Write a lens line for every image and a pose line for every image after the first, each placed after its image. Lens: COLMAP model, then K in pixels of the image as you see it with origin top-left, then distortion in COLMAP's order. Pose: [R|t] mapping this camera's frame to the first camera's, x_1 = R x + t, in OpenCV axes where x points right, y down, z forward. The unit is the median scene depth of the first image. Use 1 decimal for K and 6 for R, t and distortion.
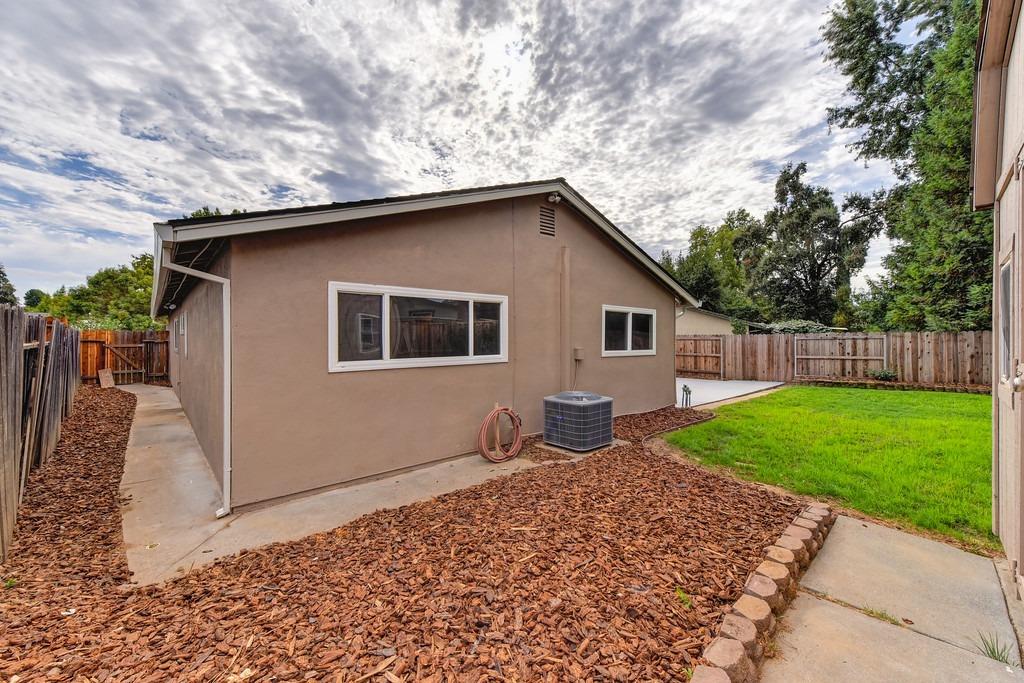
lens RADIAL K [[408.9, 0, 509.8], [0, 408.9, 339.0], [0, 0, 1]] dist [0.013548, -0.000564]
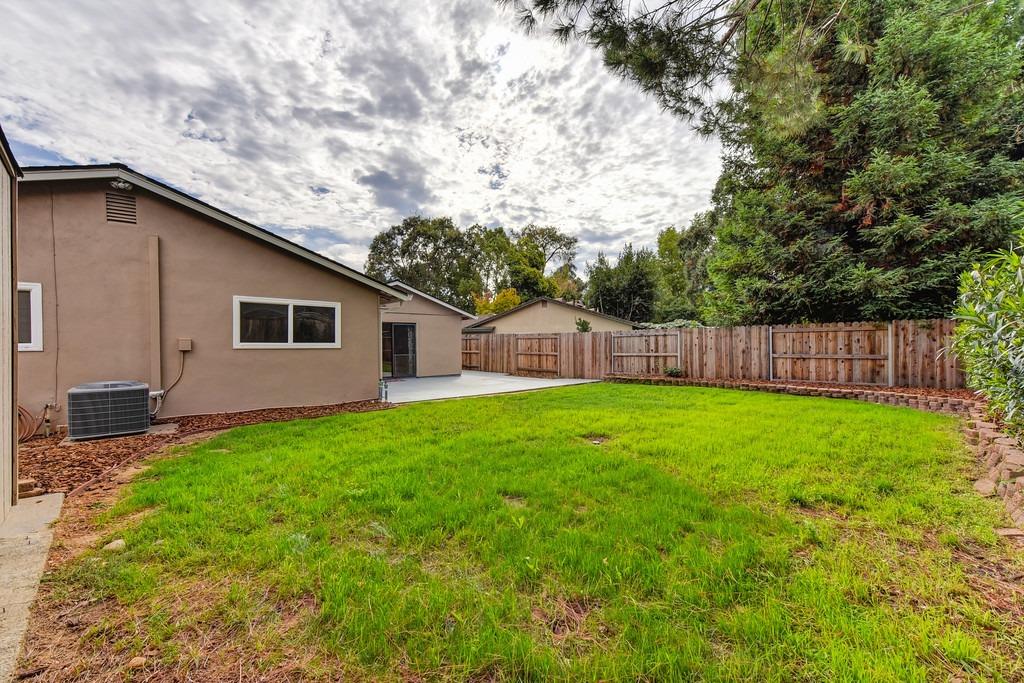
lens RADIAL K [[408.9, 0, 516.4], [0, 408.9, 346.2], [0, 0, 1]] dist [0.013548, -0.000564]
pose [[0.999862, -0.003833, -0.016157, 0.534180], [0.003906, 0.999982, 0.004472, 0.020764], [0.016140, -0.004535, 0.999859, 0.013678]]
